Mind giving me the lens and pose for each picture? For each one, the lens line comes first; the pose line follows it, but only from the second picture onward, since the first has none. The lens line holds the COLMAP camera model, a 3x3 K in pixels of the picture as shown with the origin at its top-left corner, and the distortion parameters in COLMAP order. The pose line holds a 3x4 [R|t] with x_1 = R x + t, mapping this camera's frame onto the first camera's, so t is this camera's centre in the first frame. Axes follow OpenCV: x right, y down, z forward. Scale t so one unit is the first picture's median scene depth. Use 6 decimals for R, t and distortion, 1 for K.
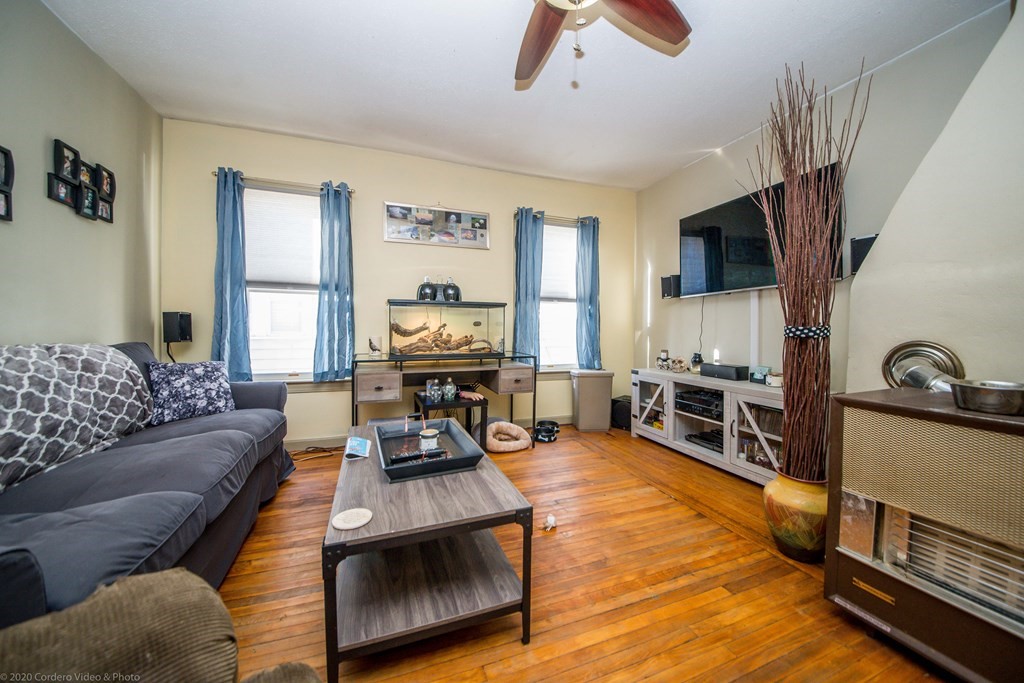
lens RADIAL K [[364.7, 0, 512.9], [0, 364.7, 335.1], [0, 0, 1]] dist [-0.001324, -0.005788]
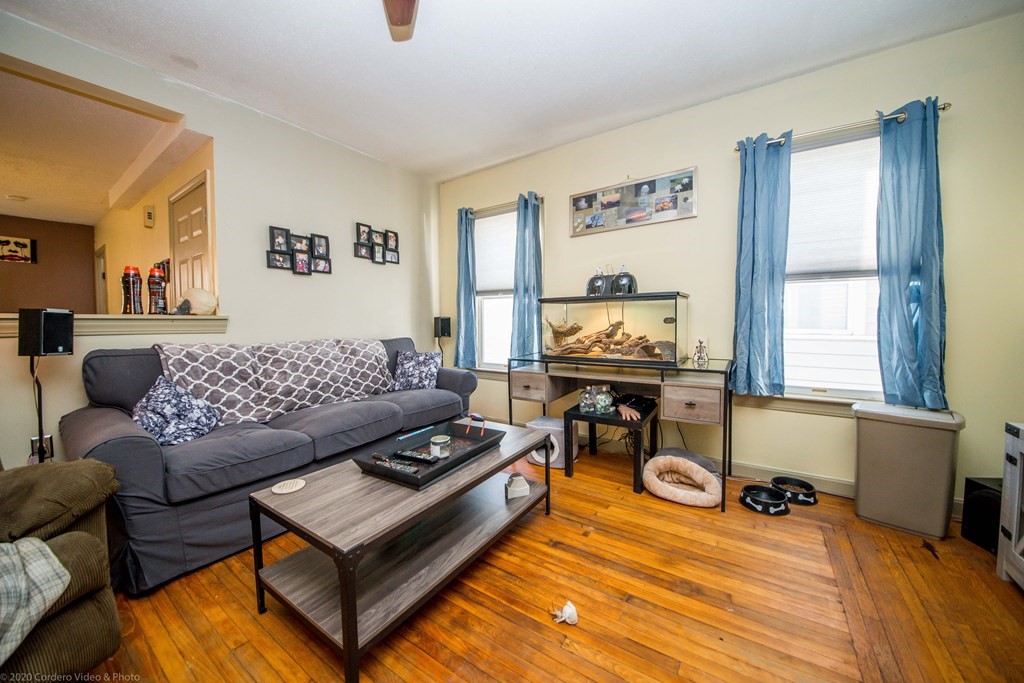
lens RADIAL K [[364.7, 0, 512.9], [0, 364.7, 335.1], [0, 0, 1]] dist [-0.001324, -0.005788]
pose [[0.573630, 0.021837, -0.818824, 0.379798], [-0.000389, 0.999652, 0.026386, -0.022645], [0.819115, -0.014817, 0.573438, 0.335691]]
